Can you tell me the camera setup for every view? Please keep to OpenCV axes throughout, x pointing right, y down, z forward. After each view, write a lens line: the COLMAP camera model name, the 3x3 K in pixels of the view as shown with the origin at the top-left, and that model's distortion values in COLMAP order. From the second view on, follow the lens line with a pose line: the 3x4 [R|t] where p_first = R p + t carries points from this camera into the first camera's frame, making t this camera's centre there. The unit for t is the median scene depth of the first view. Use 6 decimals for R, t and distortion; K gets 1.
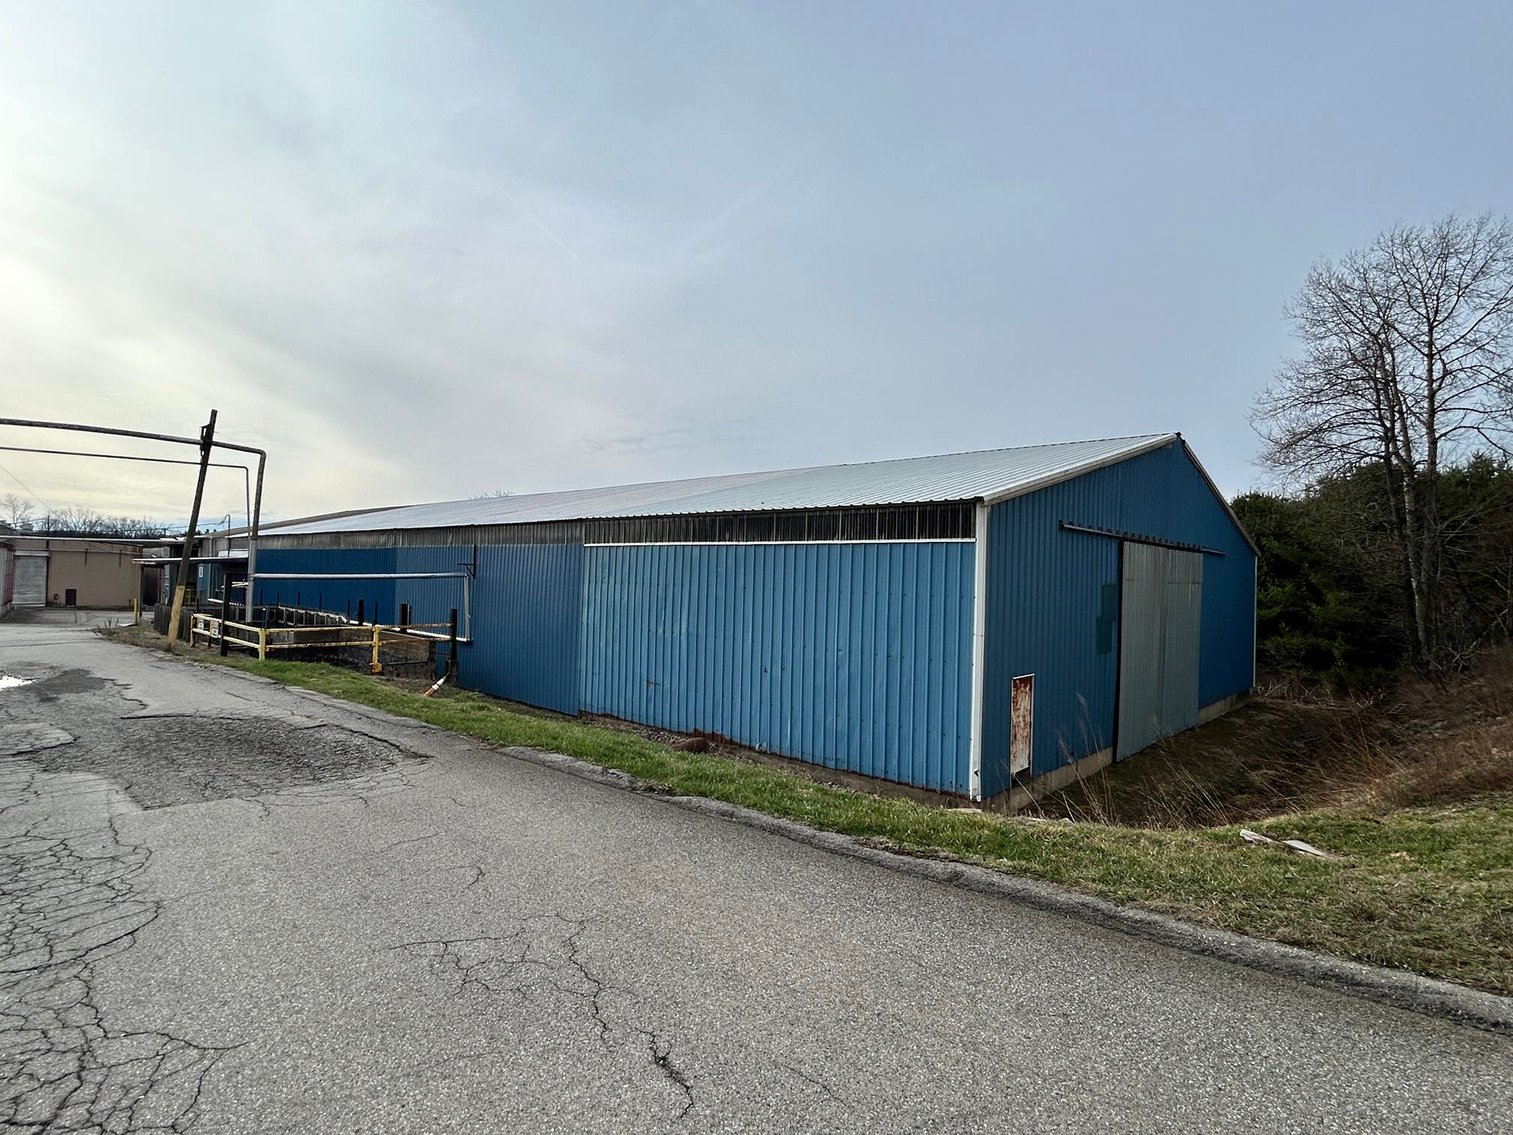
lens RADIAL K [[778.6, 0, 757.1], [0, 778.6, 565.9], [0, 0, 1]] dist [0.004397, -0.001767]
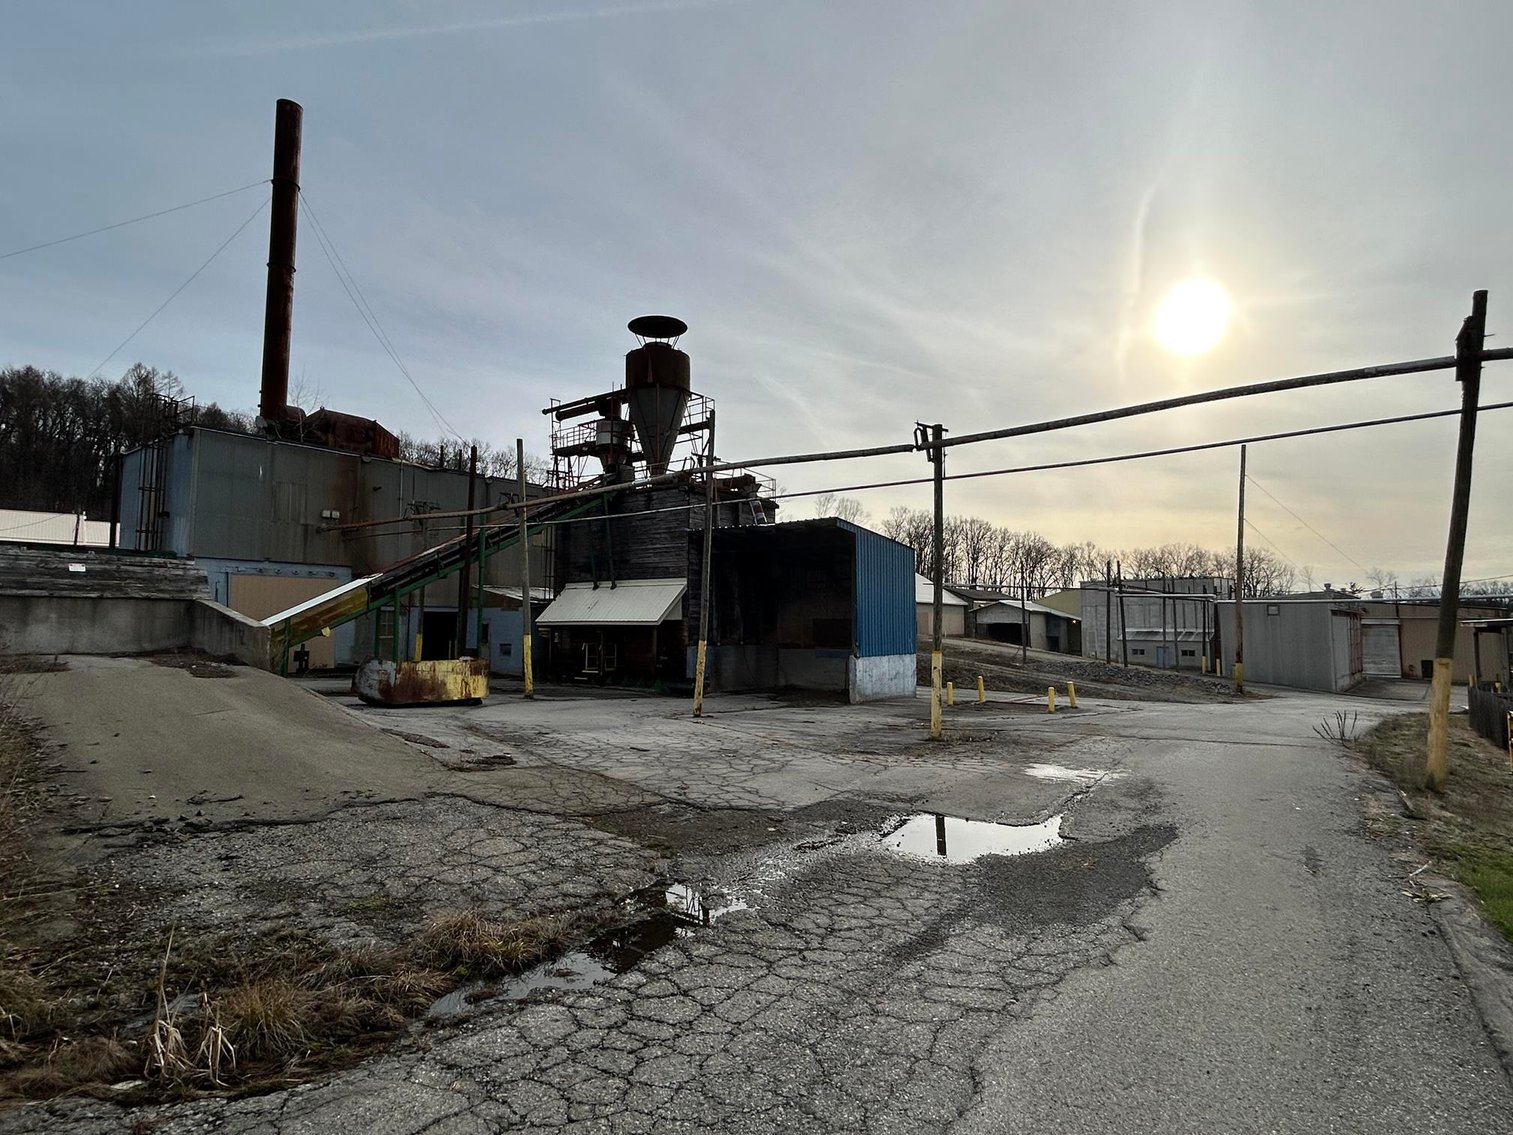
lens RADIAL K [[778.6, 0, 758.7], [0, 778.6, 556.4], [0, 0, 1]] dist [0.004397, -0.001767]
pose [[0.129338, -0.107859, -0.985717, -0.345654], [0.011028, 0.994162, -0.107336, -0.007821], [0.991539, 0.003012, 0.129772, 0.558424]]
